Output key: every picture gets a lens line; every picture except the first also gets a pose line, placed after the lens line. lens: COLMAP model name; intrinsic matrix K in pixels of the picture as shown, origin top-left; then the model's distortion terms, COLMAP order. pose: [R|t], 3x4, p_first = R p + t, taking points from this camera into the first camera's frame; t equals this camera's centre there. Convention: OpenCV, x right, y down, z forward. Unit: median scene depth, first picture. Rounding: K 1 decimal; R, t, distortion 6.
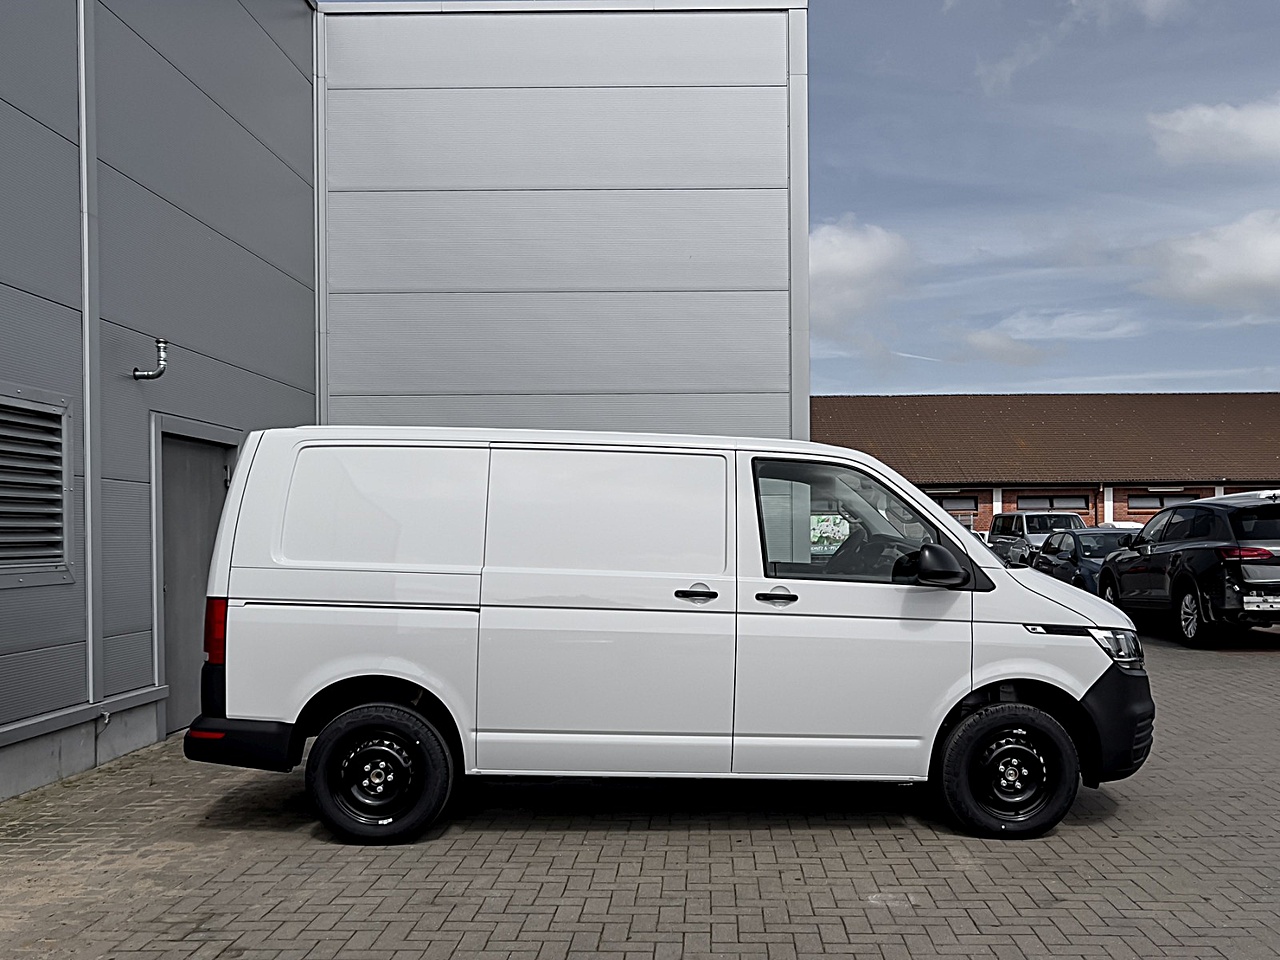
lens RADIAL K [[1124.8, 0, 724.4], [0, 1124.8, 548.3], [0, 0, 1]] dist [-0.000701, 0.004310]
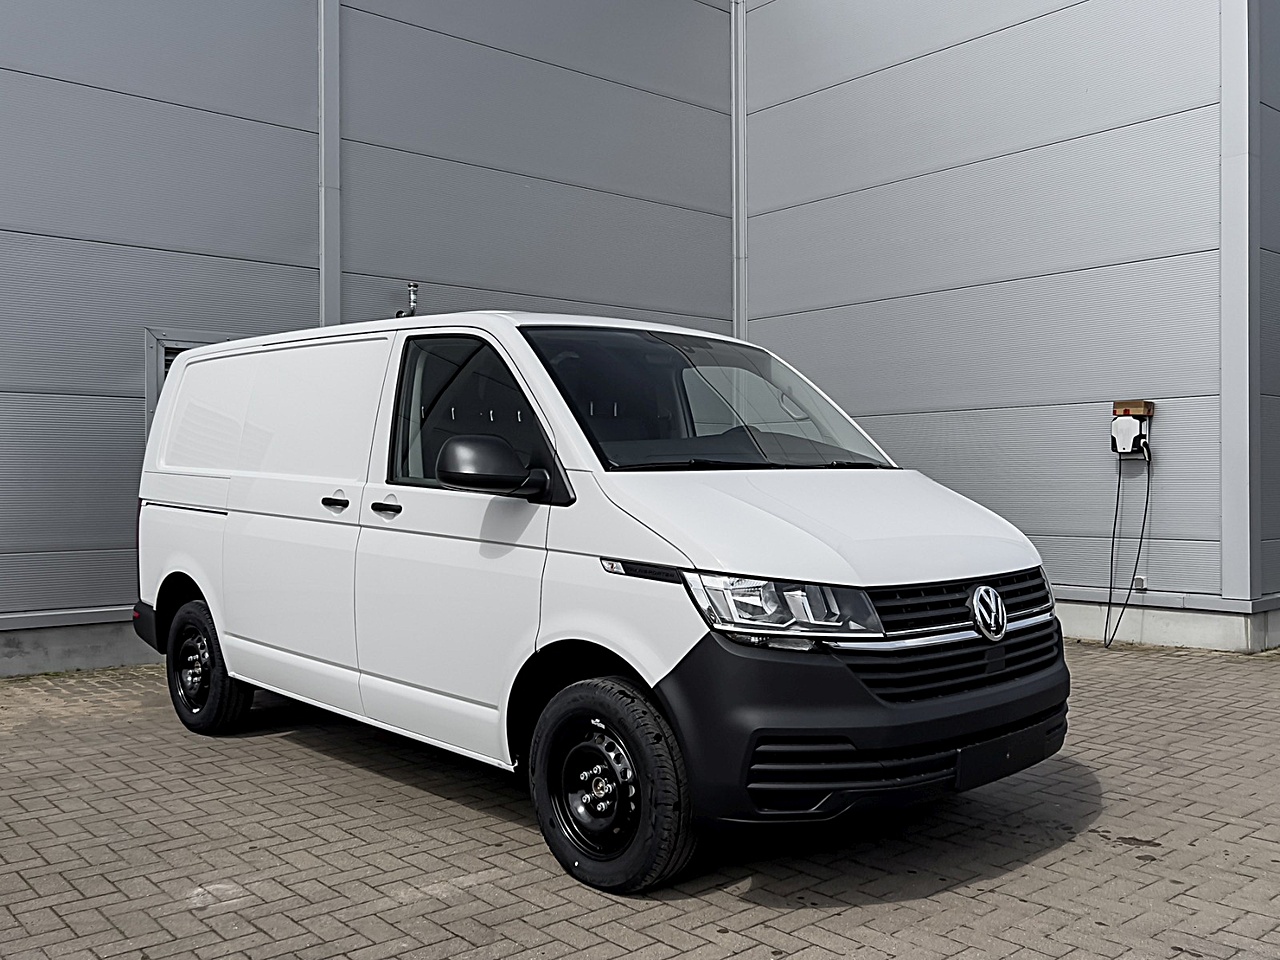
lens RADIAL K [[1150.7, 0, 660.7], [0, 1150.7, 483.4], [0, 0, 1]] dist [-0.040716, 0.090232]
pose [[0.668992, 0.003178, -0.743263, 0.776207], [-0.004667, 0.999989, 0.000075, 0.024669], [0.743255, 0.003419, 0.669000, 0.583493]]
